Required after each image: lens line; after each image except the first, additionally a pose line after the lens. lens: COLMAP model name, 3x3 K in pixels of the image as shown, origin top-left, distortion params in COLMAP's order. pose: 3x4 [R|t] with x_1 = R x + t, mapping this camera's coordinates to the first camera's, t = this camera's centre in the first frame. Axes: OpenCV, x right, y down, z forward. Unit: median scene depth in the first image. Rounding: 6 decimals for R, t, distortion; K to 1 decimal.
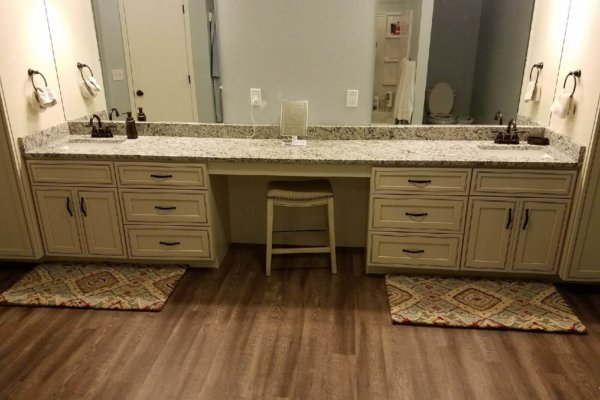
lens RADIAL K [[468.9, 0, 300.0], [0, 468.9, 200.0], [0, 0, 1]] dist [0.209124, -0.301787]
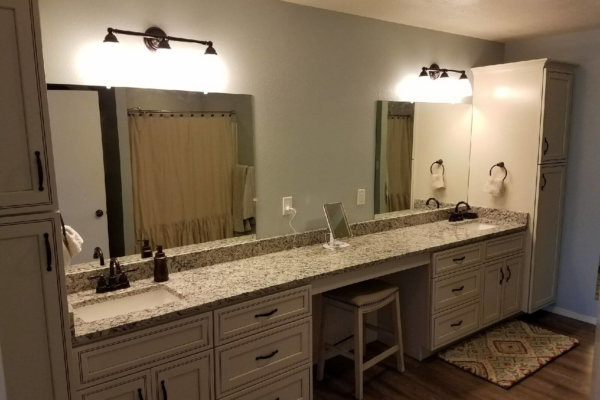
lens RADIAL K [[468.9, 0, 300.0], [0, 468.9, 200.0], [0, 0, 1]] dist [0.209124, -0.301787]
pose [[0.727908, -0.097513, 0.678705, -0.760058], [0.238302, 0.964111, -0.117060, -0.124896], [-0.642932, 0.246946, 0.725022, 0.347515]]
